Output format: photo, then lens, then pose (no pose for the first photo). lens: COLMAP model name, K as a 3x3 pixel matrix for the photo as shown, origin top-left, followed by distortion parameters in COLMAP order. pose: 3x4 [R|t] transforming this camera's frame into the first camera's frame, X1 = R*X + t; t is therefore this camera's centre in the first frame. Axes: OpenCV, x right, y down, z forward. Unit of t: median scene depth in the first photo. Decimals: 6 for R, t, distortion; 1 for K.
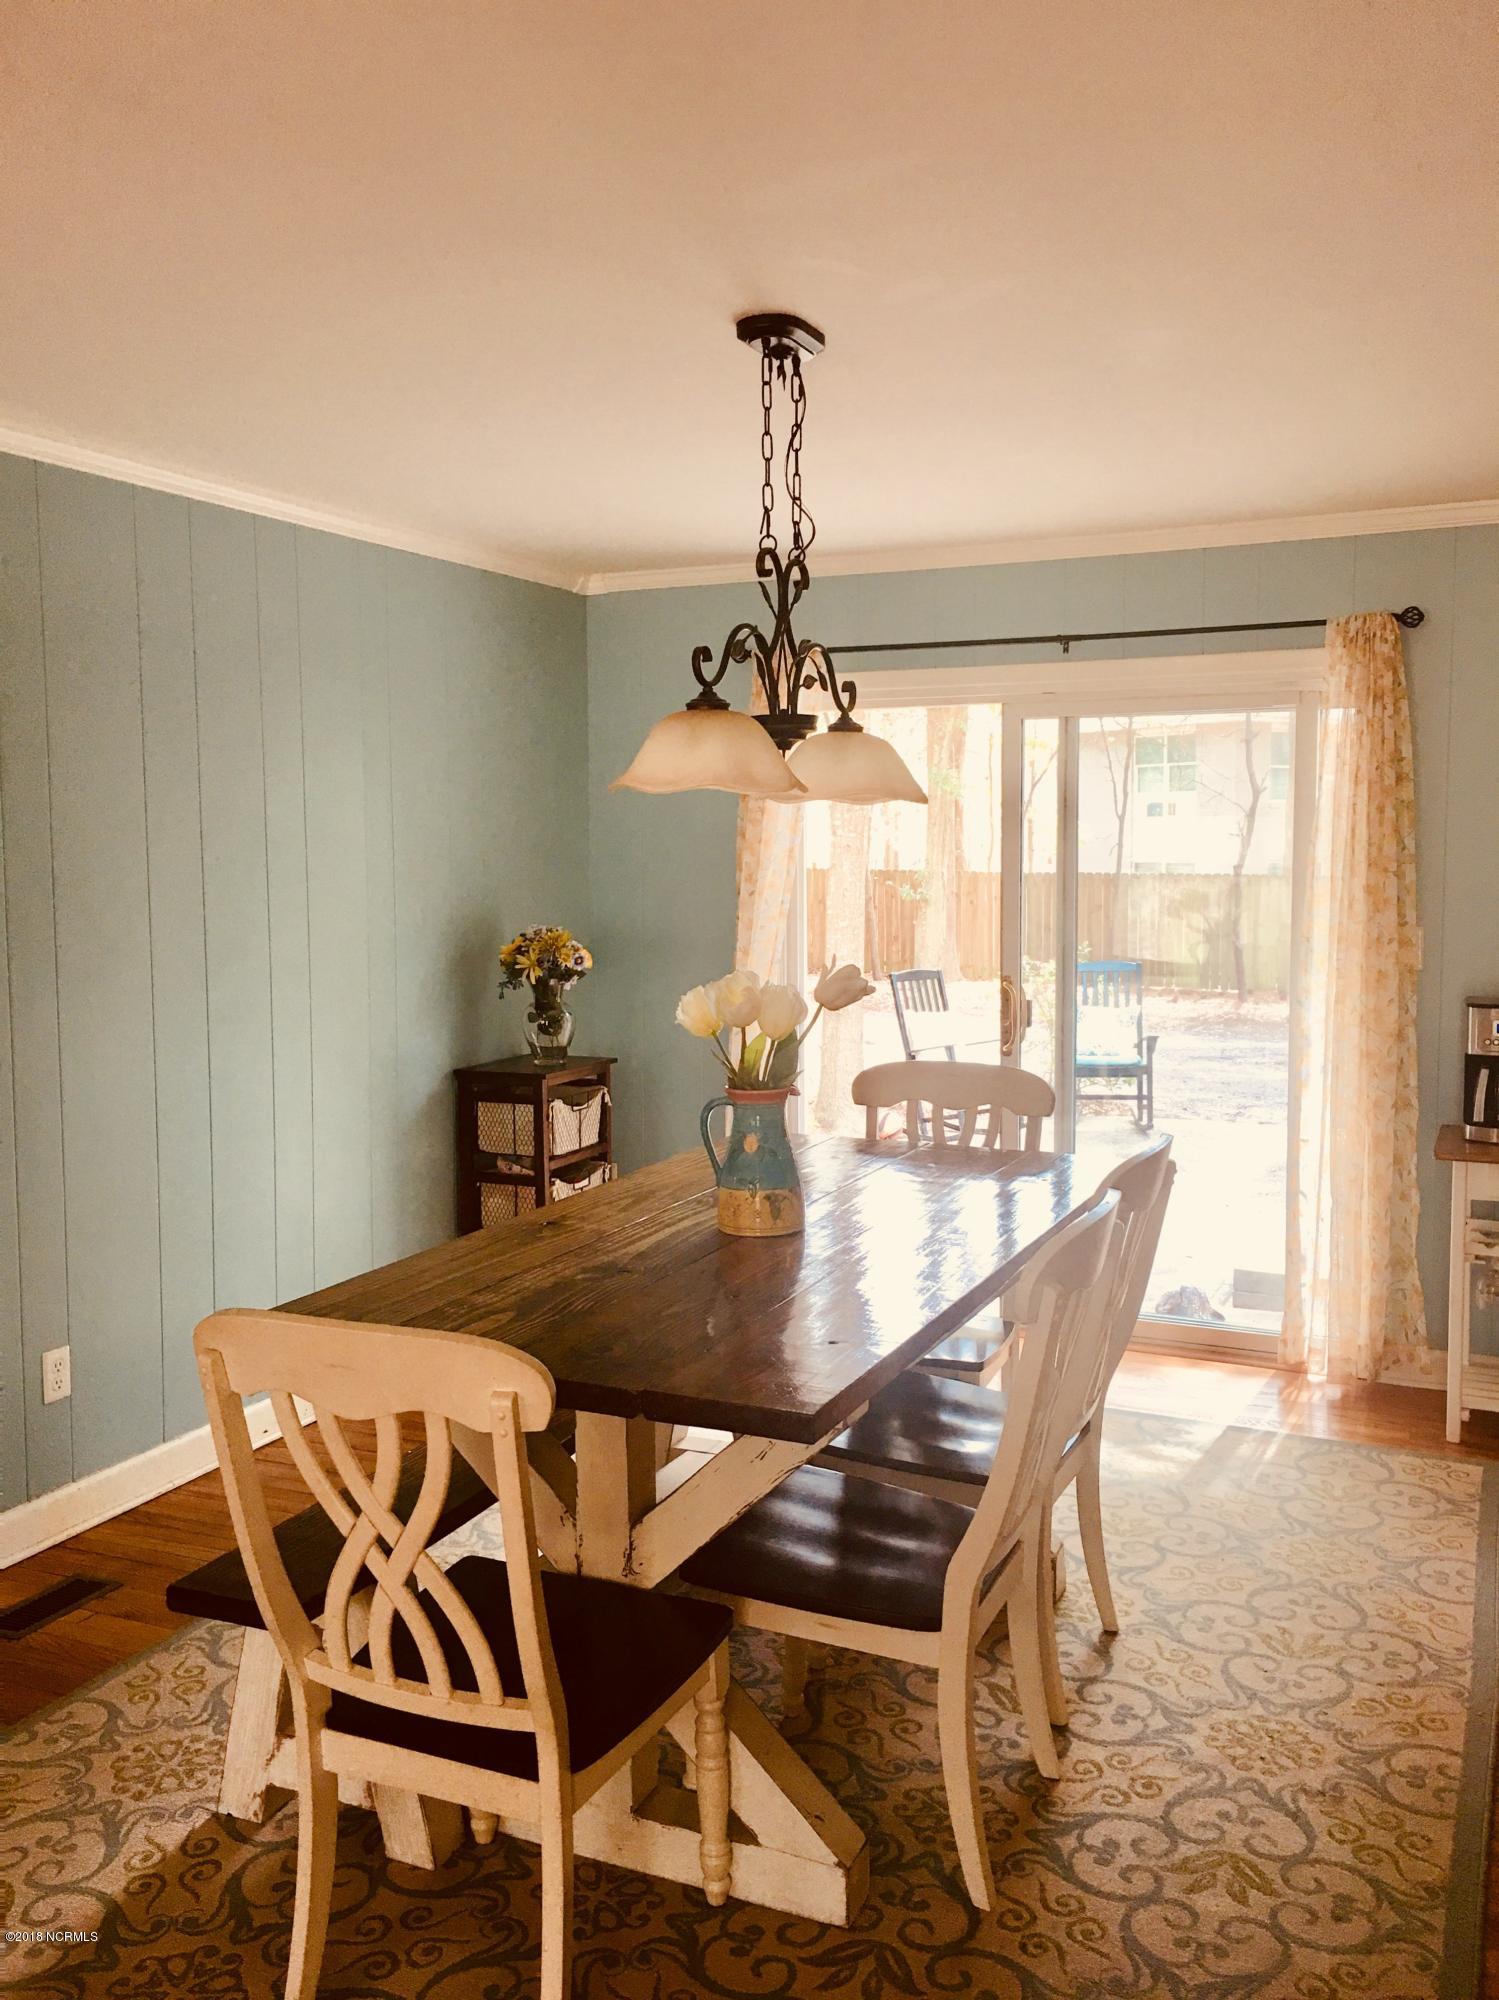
lens RADIAL K [[1687.2, 0, 754.5], [0, 1687.2, 997.3], [0, 0, 1]] dist [0.013471, -0.029465]
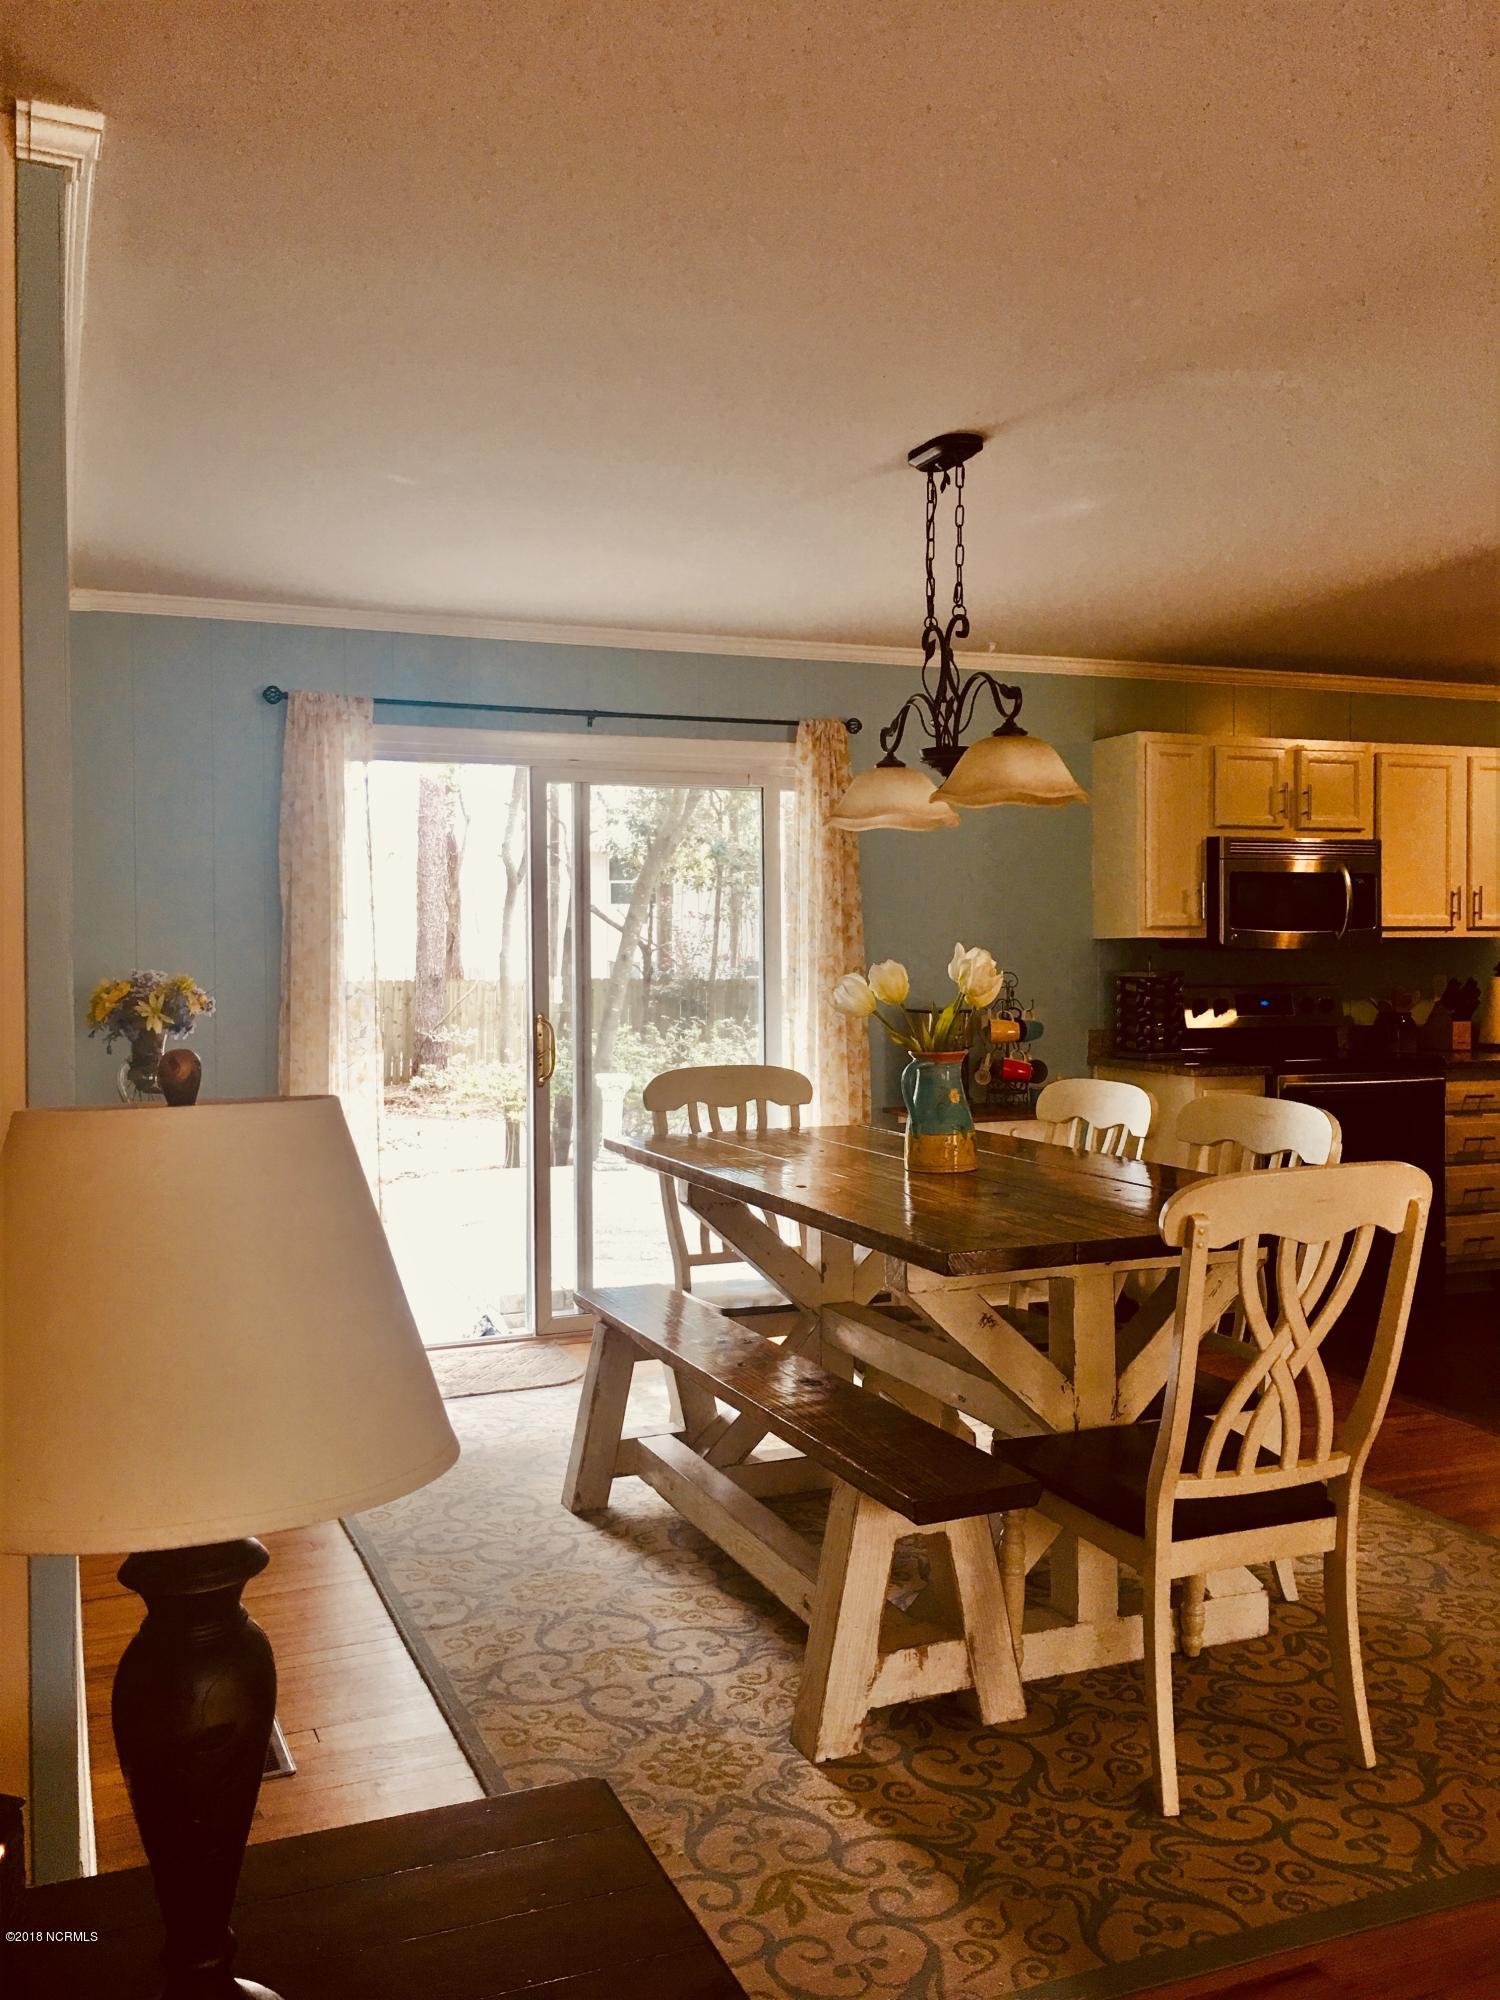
lens RADIAL K [[1687.2, 0, 729.6], [0, 1687.2, 997.2], [0, 0, 1]] dist [0.013471, -0.029465]
pose [[0.692038, -0.015574, 0.721693, -1.103259], [0.066571, 0.996884, -0.042323, 0.062925], [-0.718785, 0.077333, 0.690918, 0.303137]]
